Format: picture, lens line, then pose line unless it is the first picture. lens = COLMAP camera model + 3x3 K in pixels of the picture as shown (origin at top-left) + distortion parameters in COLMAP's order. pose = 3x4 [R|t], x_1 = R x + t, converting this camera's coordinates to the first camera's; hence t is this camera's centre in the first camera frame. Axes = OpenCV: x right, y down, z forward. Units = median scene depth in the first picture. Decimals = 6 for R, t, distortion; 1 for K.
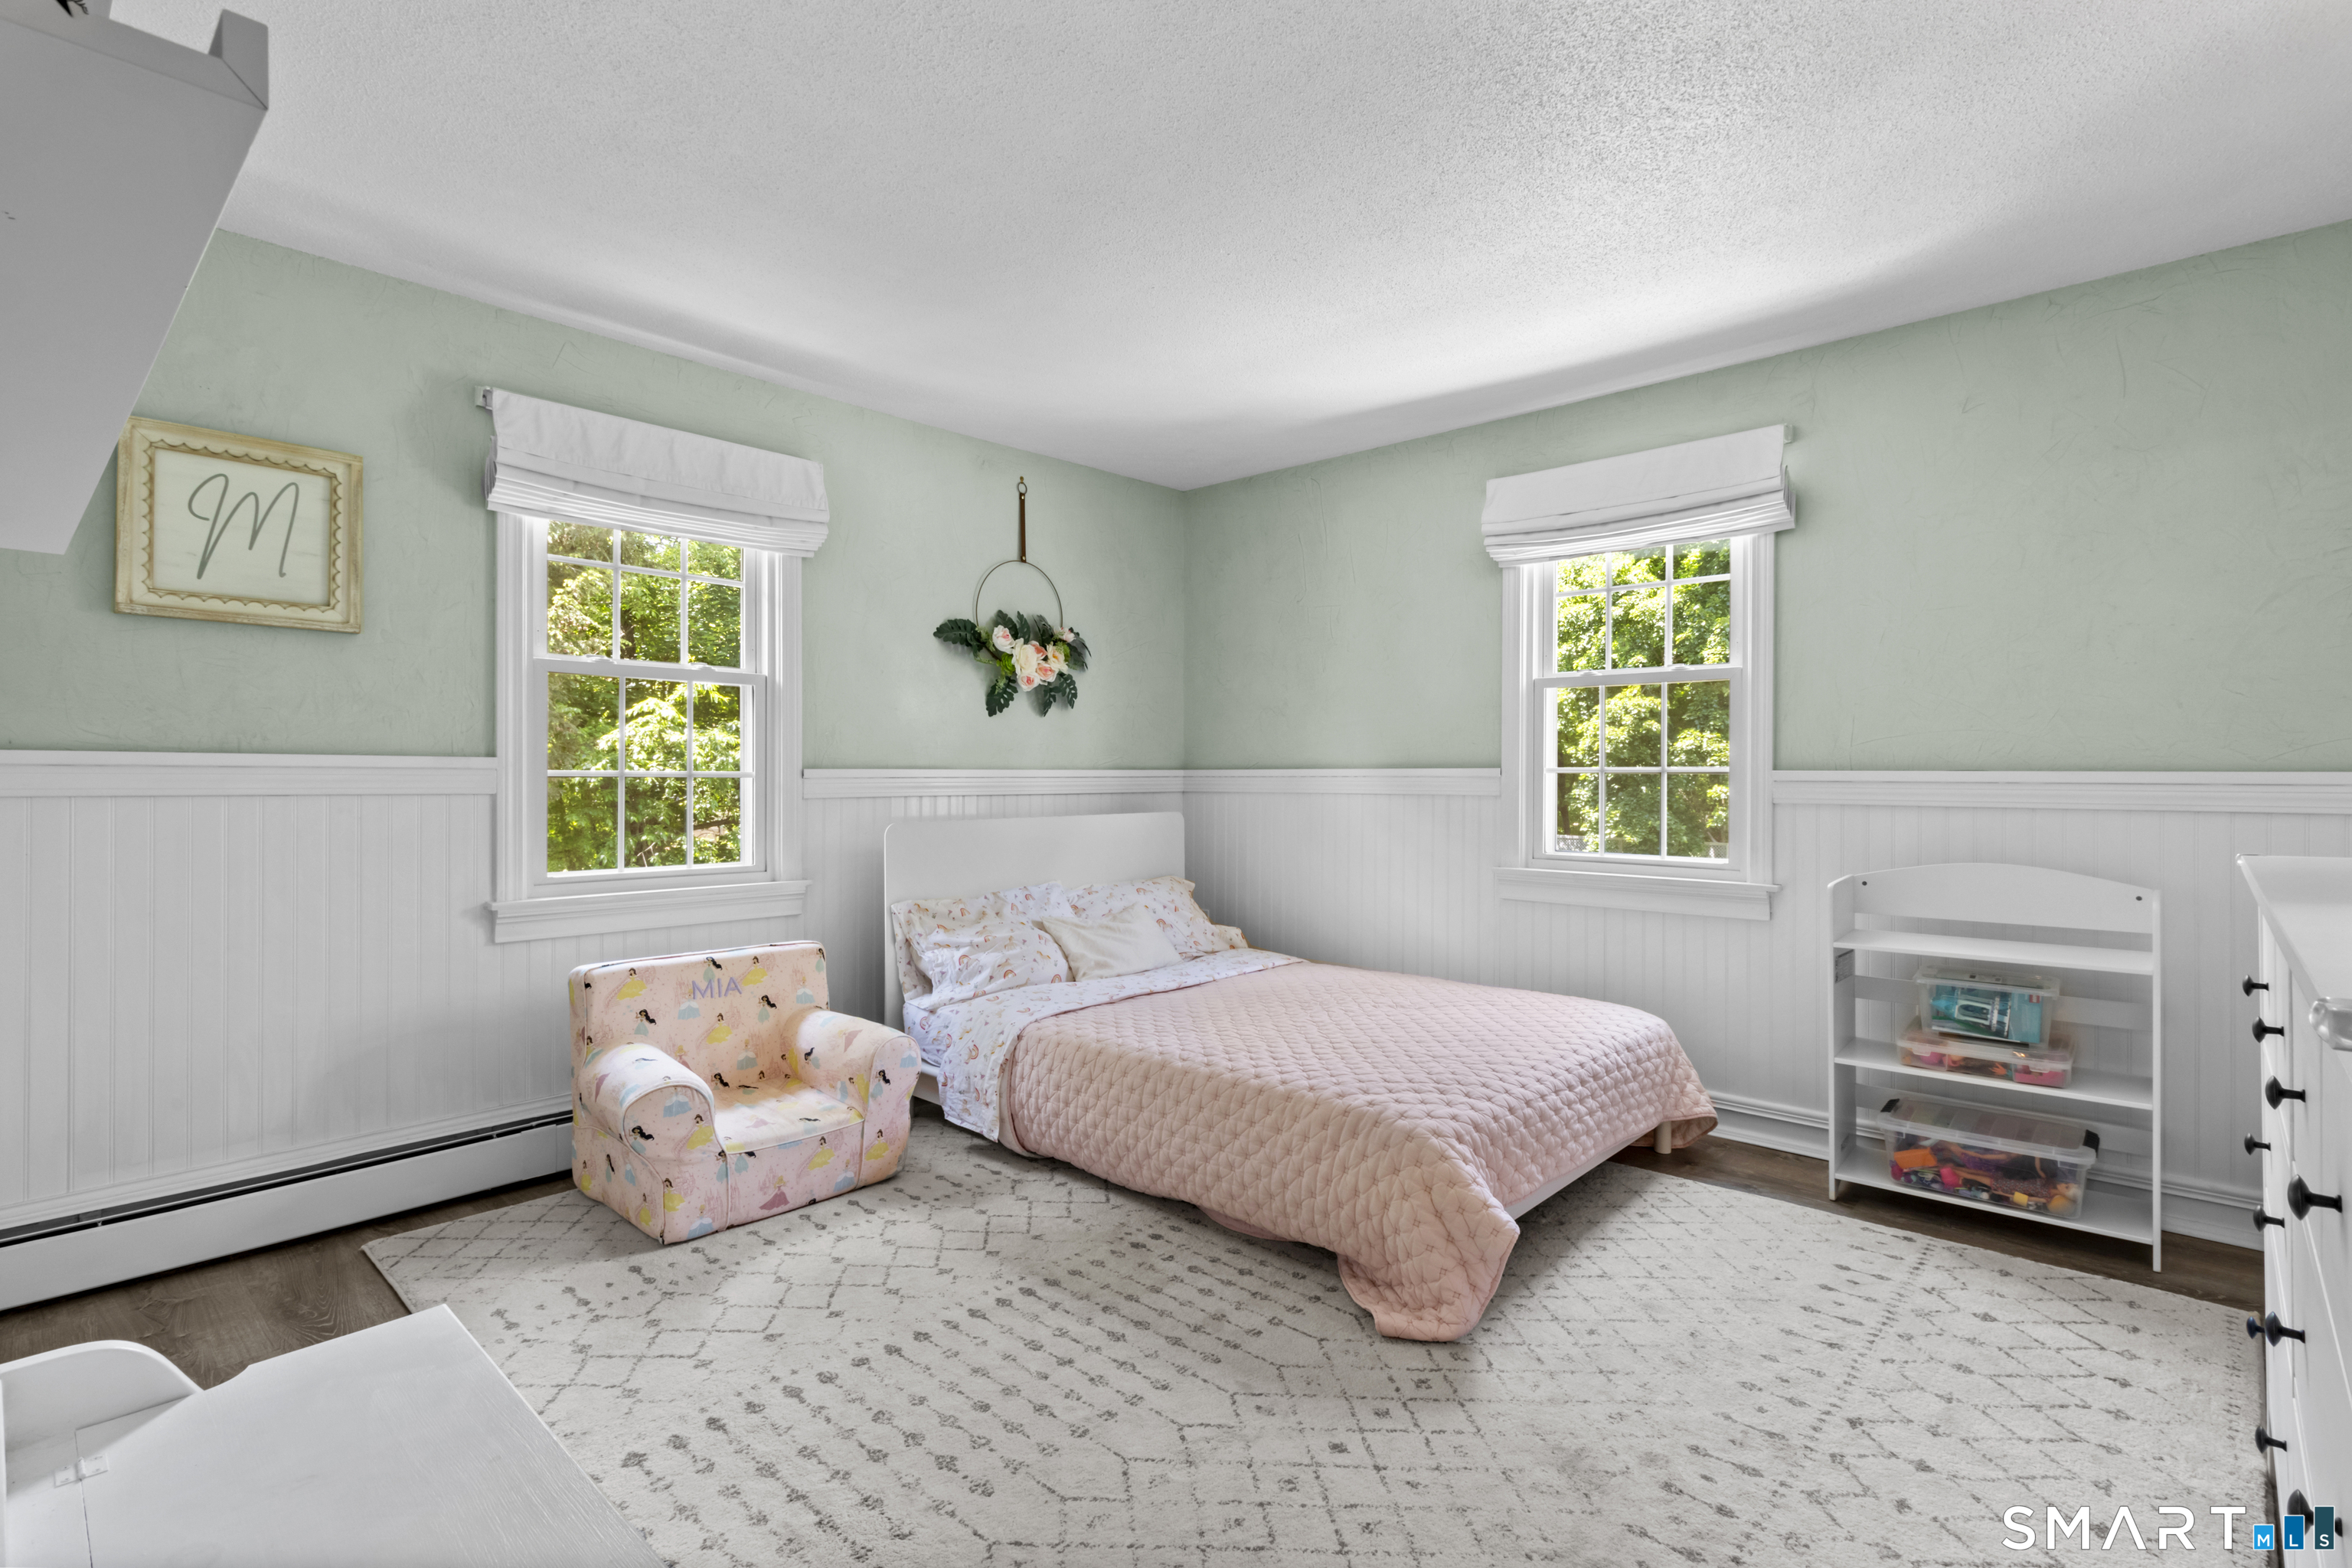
lens RADIAL K [[1120.0, 0, 1176.0], [0, 1120.0, 784.0], [0, 0, 1]] dist [0.000013, 0.000022]
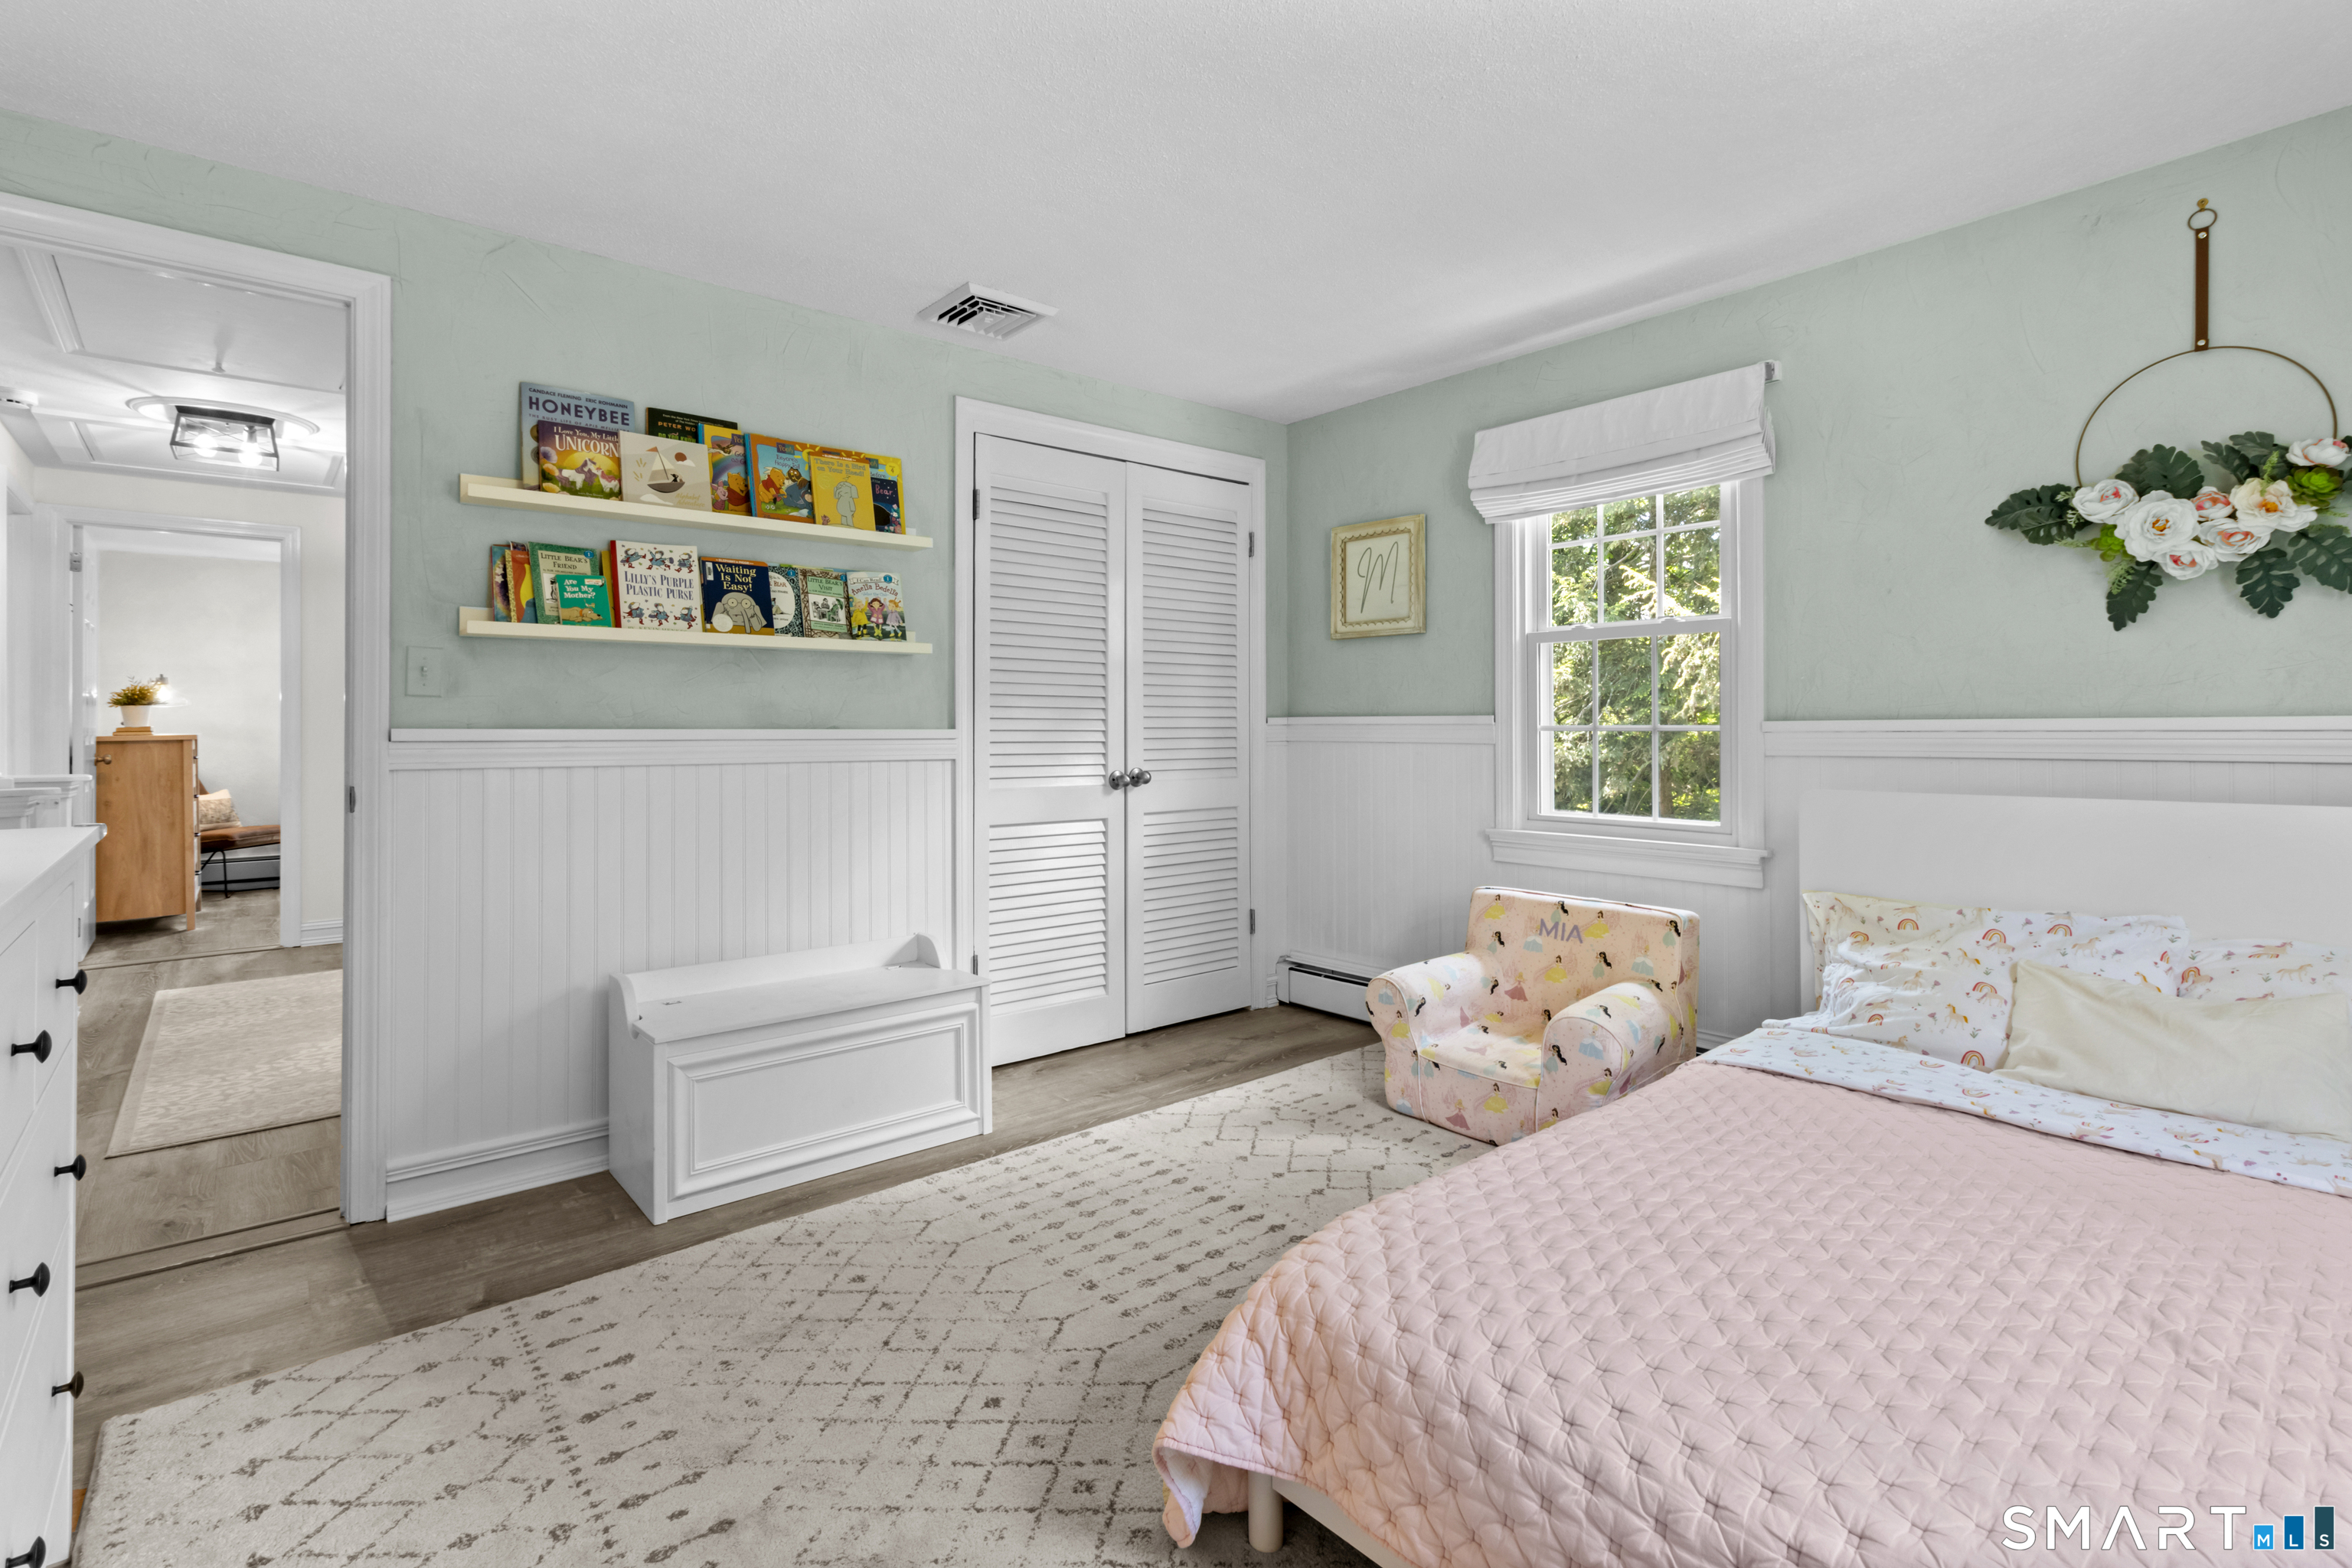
lens RADIAL K [[1109.4, 0, 1186.9], [0, 1109.4, 725.6], [0, 0, 1]] dist [-0.000997, -0.000348]
pose [[-0.123512, -0.003389, -0.992337, 0.775258], [-0.003566, 0.999989, -0.002971, -0.007957], [0.992337, 0.003172, -0.123523, 0.902350]]
